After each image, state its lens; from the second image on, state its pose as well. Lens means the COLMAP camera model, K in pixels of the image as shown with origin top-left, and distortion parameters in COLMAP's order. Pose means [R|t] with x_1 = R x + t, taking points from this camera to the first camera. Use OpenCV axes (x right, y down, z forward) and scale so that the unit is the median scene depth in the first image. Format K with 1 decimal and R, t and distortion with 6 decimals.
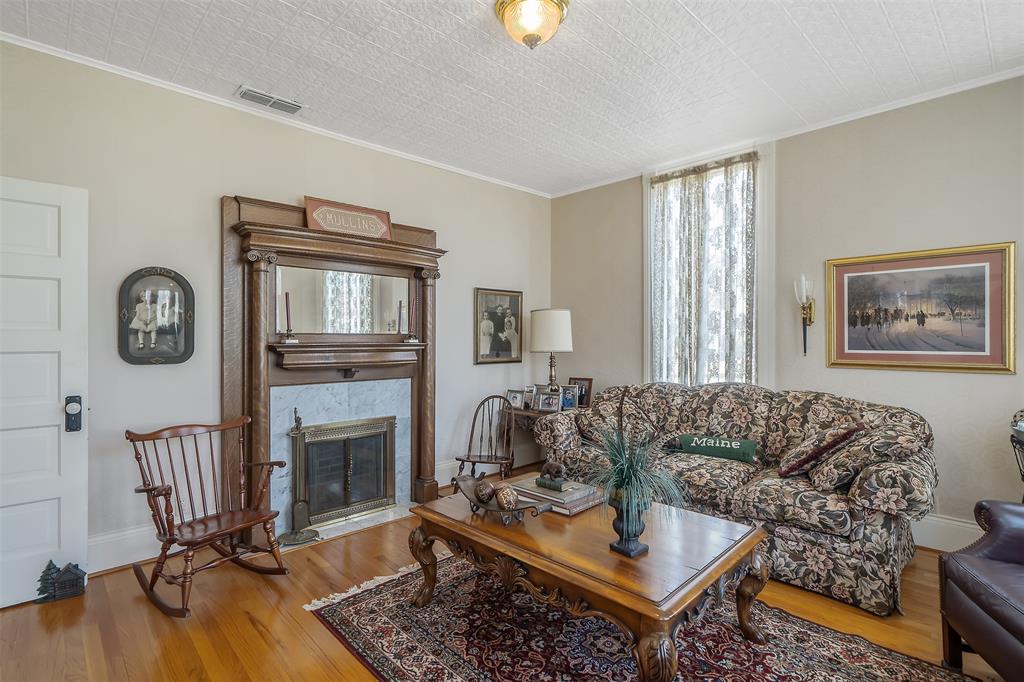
lens RADIAL K [[492.0, 0, 512.0], [0, 492.0, 341.0], [0, 0, 1]] dist [0.001026, 0.000065]
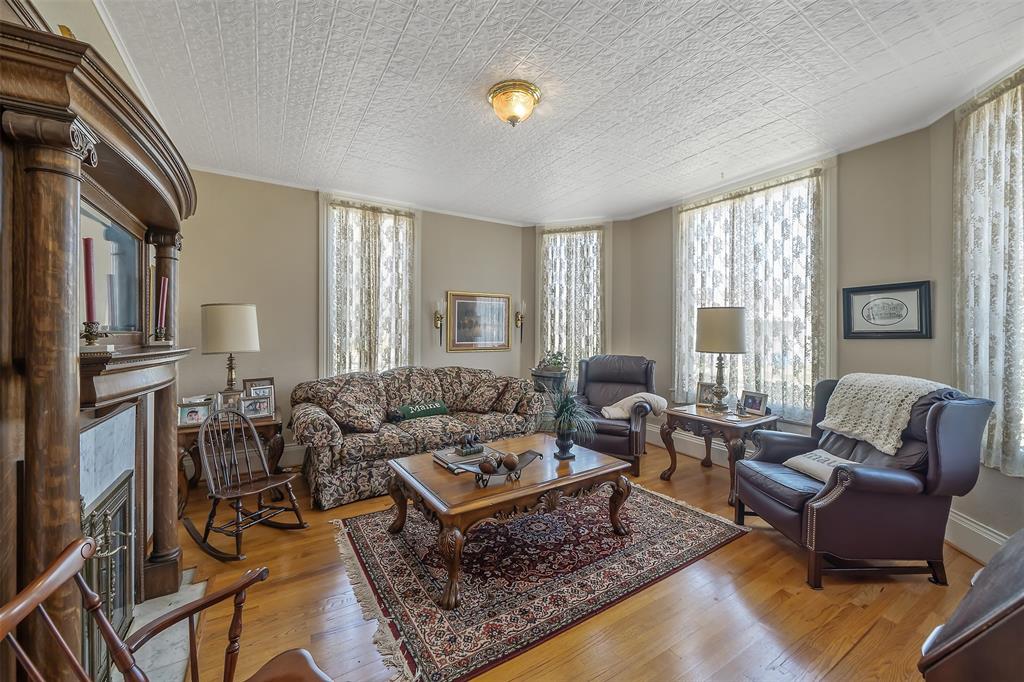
lens RADIAL K [[378.3, 0, 511.3], [0, 378.3, 334.3], [0, 0, 1]] dist [-0.002823, -0.000190]
pose [[0.220065, -0.000646, 0.975485, -0.573744], [0.006405, 0.999979, -0.000782, -0.007529], [-0.975464, 0.006420, 0.220065, 0.450439]]
